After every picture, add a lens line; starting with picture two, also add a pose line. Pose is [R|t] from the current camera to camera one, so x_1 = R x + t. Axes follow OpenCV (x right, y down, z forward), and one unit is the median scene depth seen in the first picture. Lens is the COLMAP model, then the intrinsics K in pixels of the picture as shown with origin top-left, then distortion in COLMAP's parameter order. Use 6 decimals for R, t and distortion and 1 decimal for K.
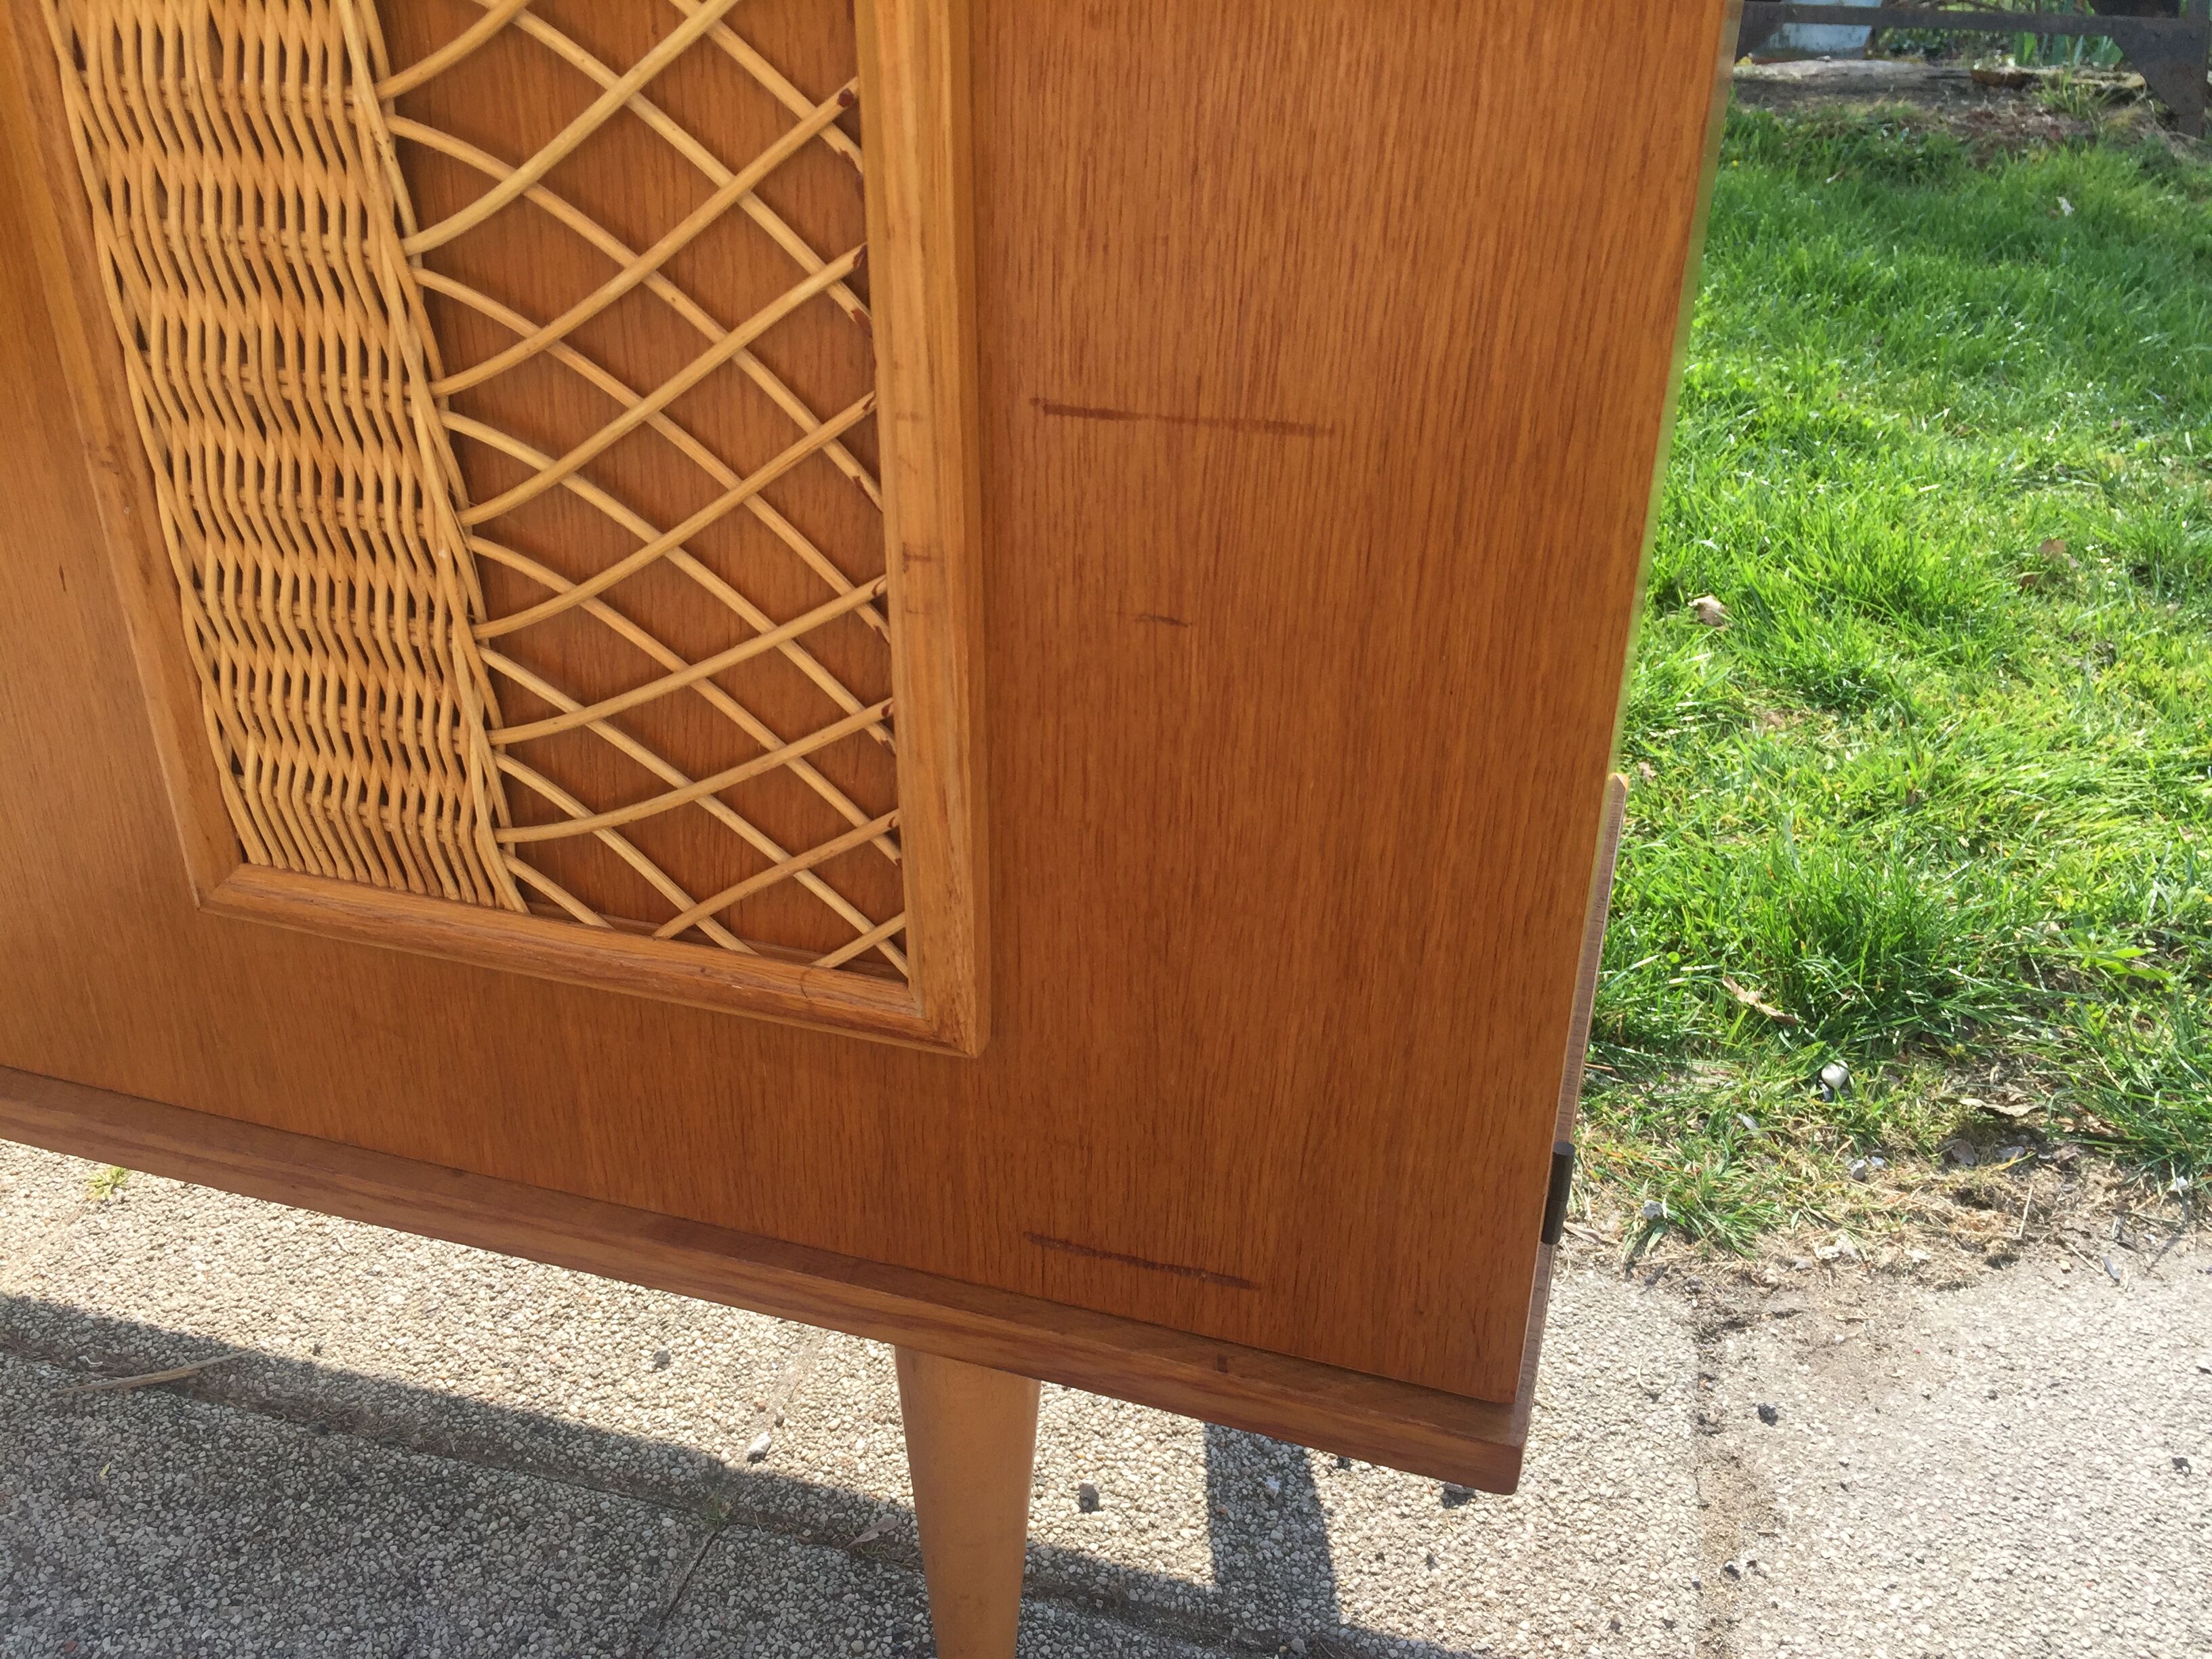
lens RADIAL K [[1886.2, 0, 1106.0], [0, 1886.2, 829.5], [0, 0, 1]] dist [0.091658, -0.139102]
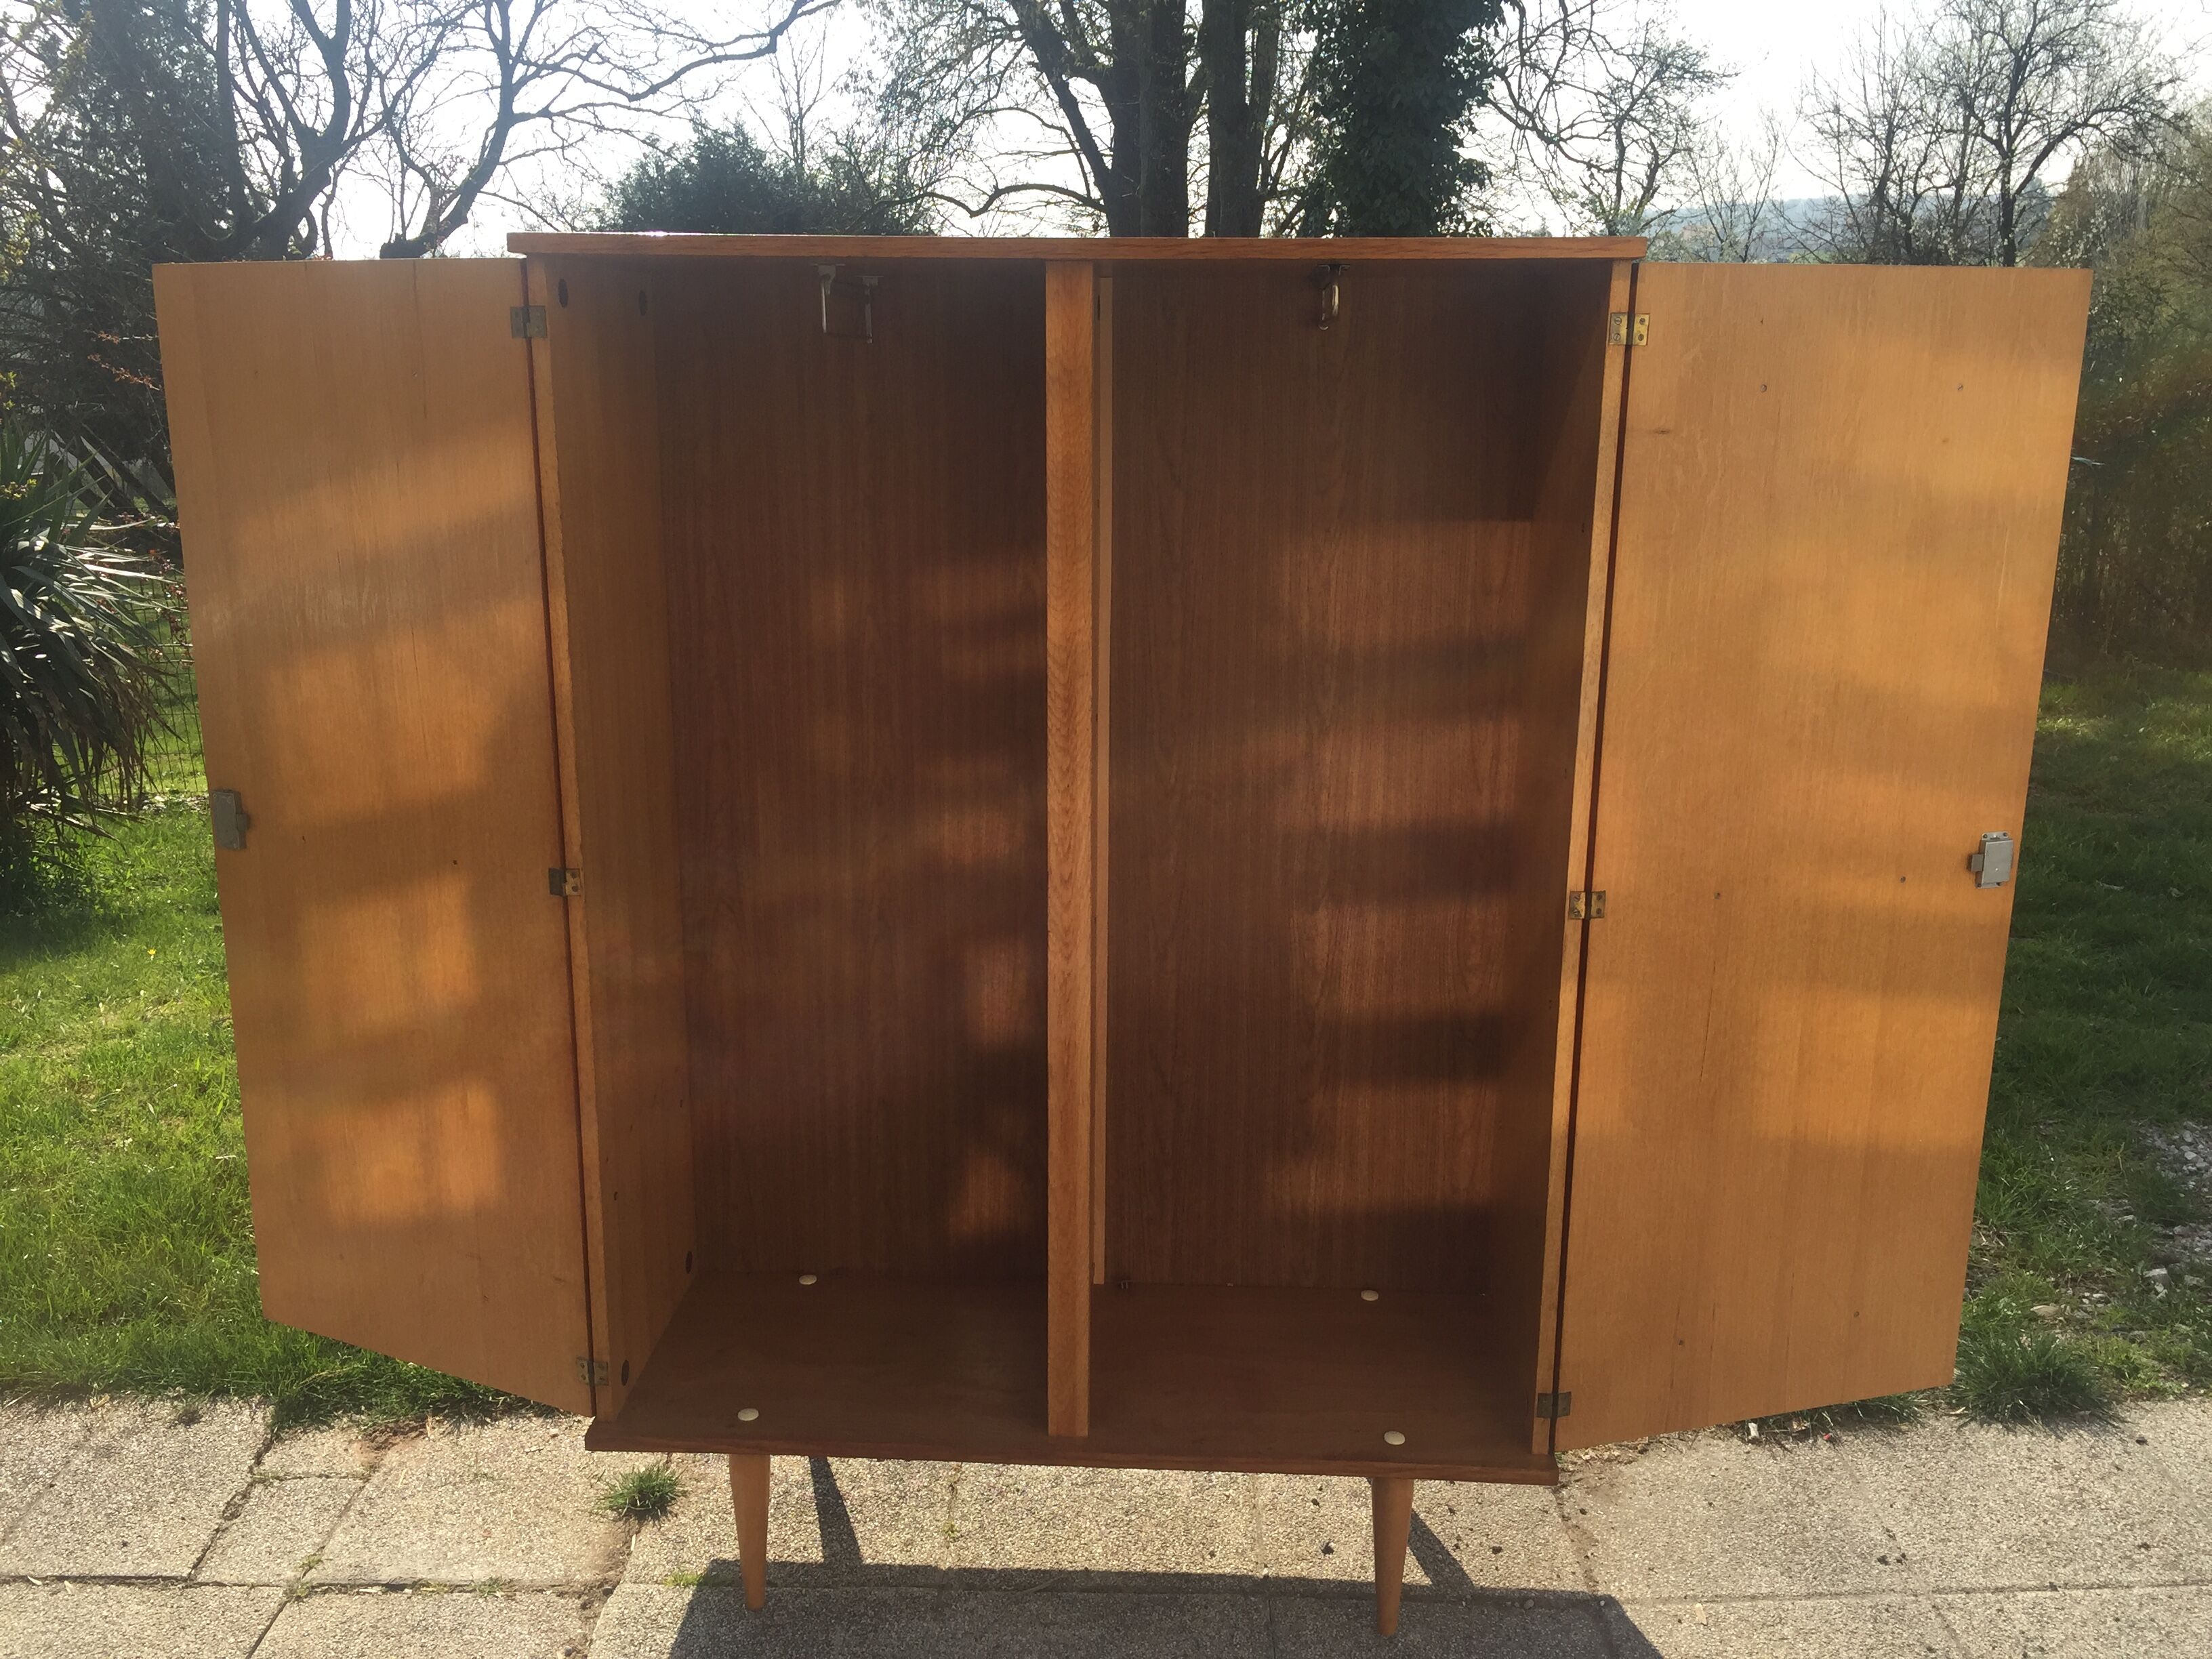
lens RADIAL K [[1886.2, 0, 1106.0], [0, 1886.2, 829.5], [0, 0, 1]] dist [0.091658, -0.139102]
pose [[0.967791, -0.063231, 0.243686, -0.947595], [0.117577, 0.969420, -0.215407, -0.153130], [-0.222614, 0.237121, 0.945630, -1.740896]]
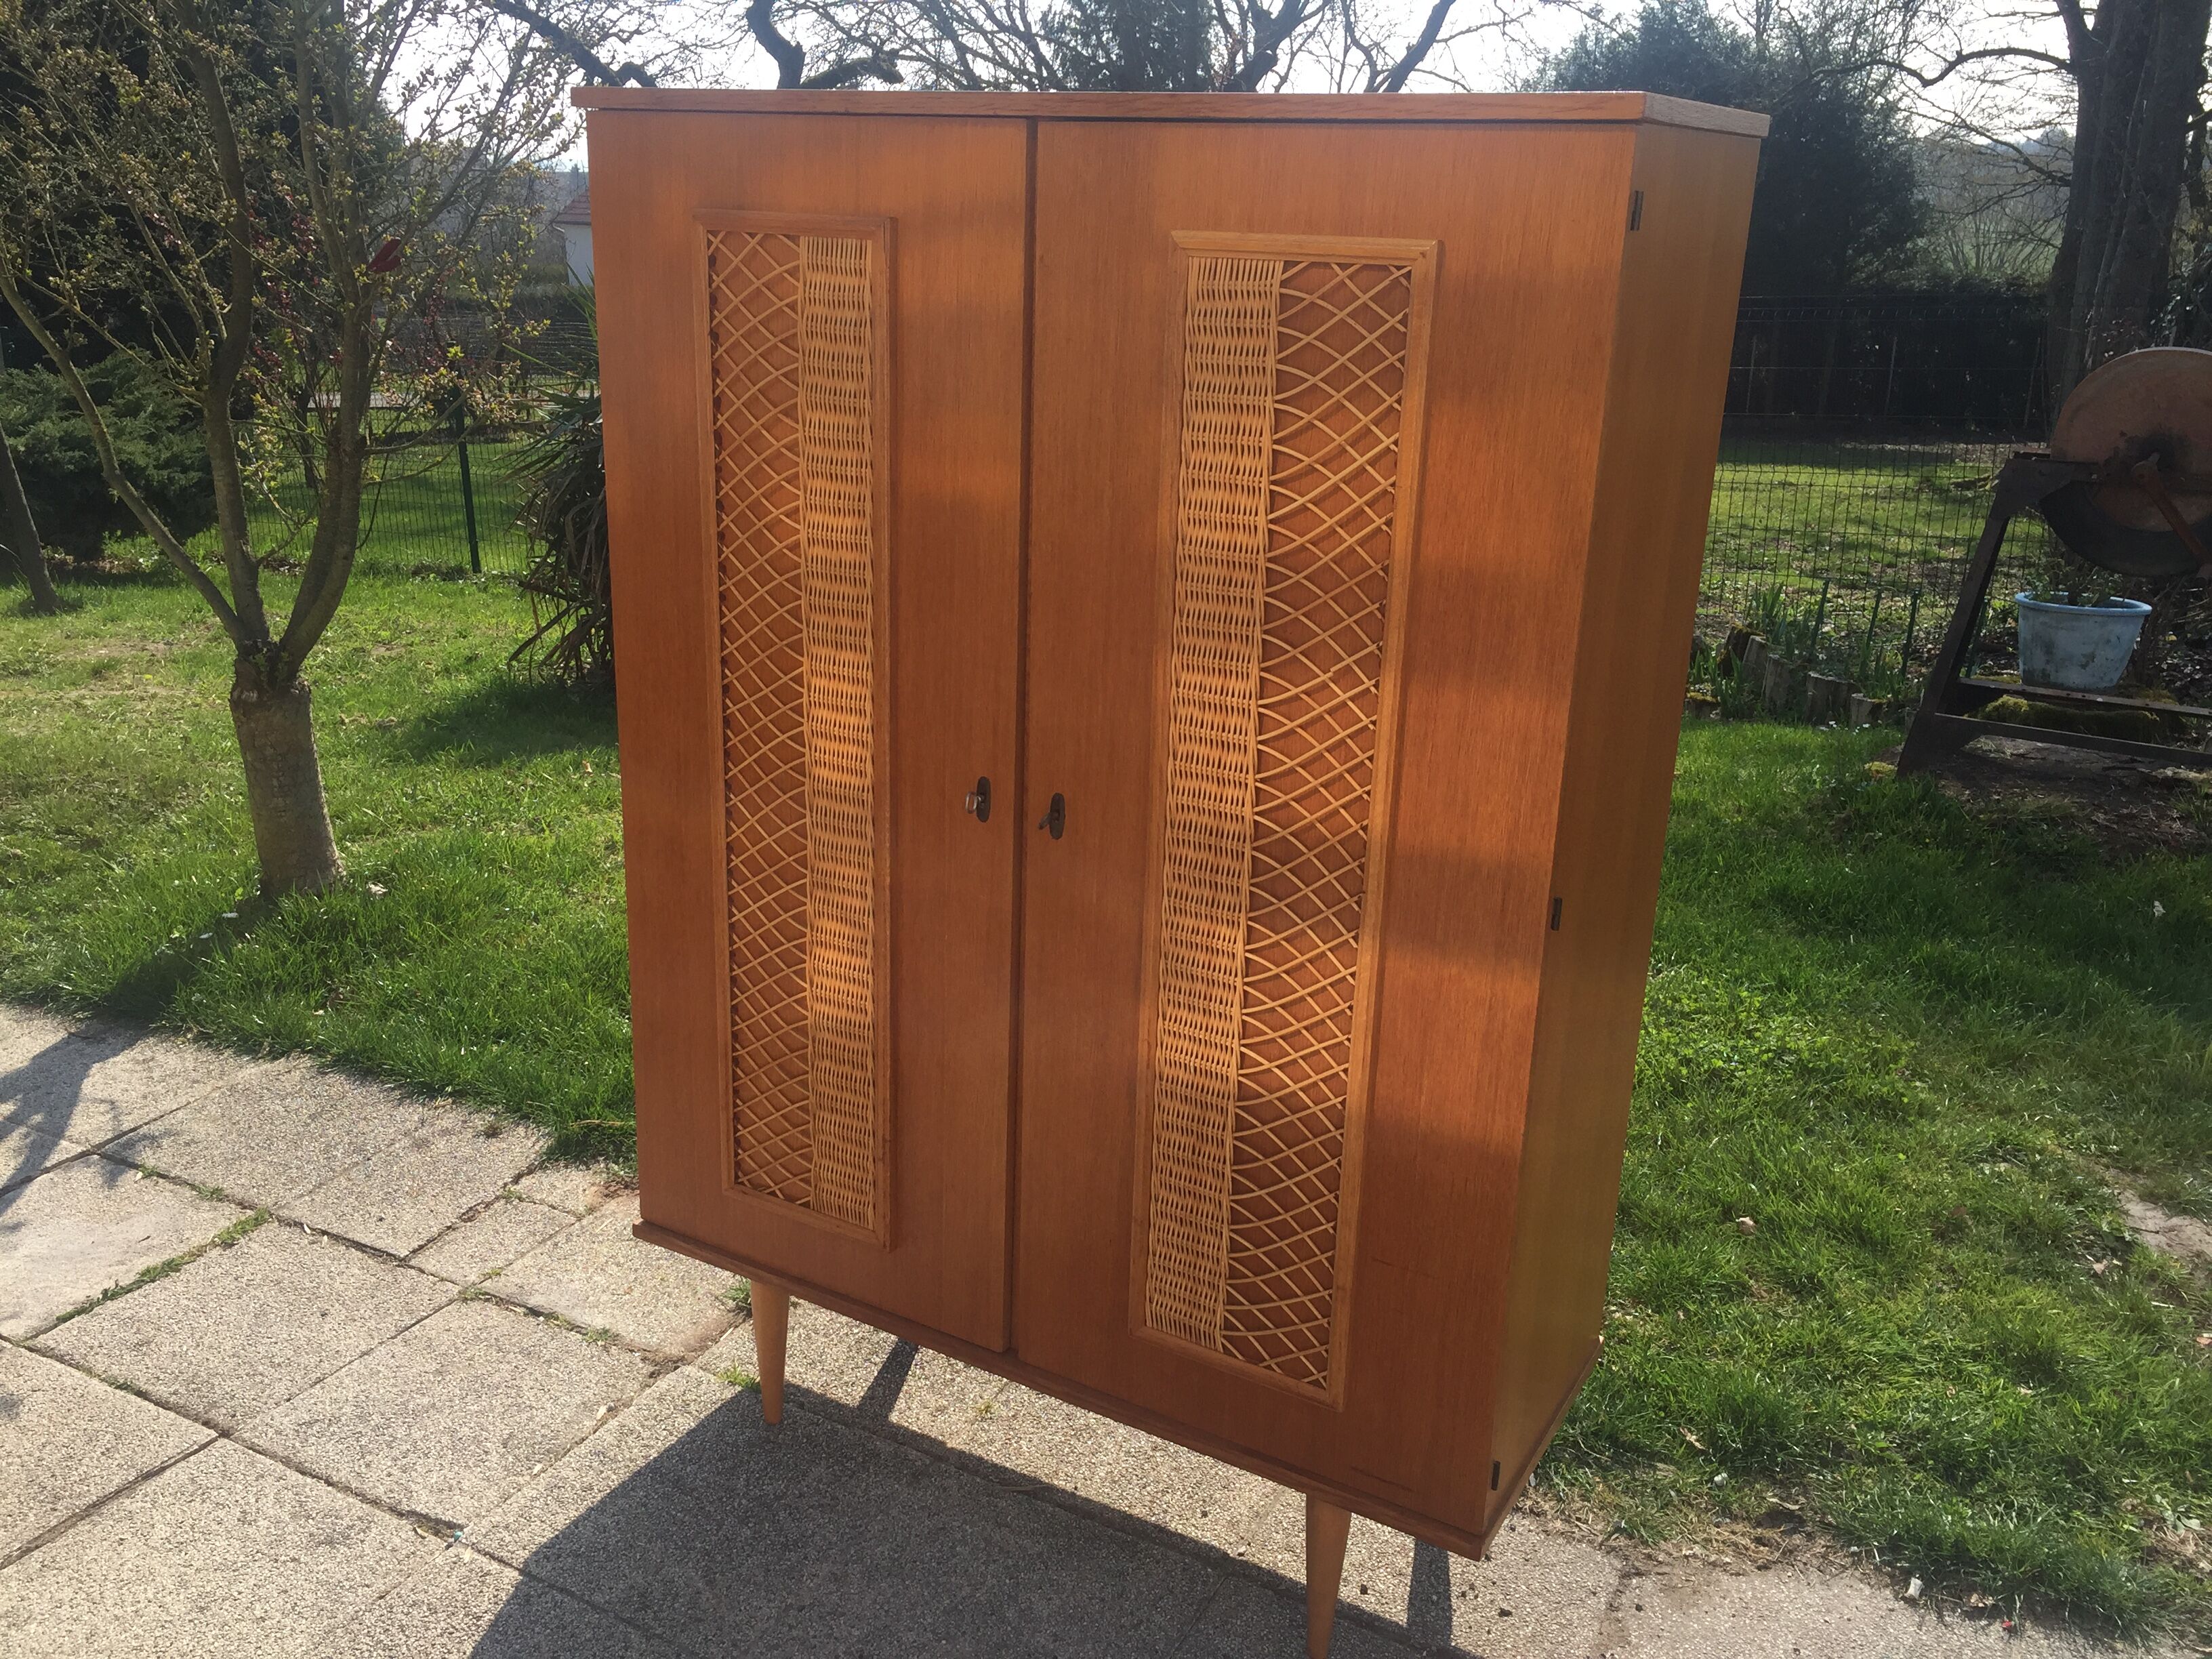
lens RADIAL K [[1886.2, 0, 1106.0], [0, 1886.2, 829.5], [0, 0, 1]] dist [0.091658, -0.139102]
pose [[0.975338, 0.088186, -0.202334, 0.076127], [-0.121587, 0.979750, -0.159081, -0.199122], [0.184208, 0.179759, 0.966309, -1.641869]]
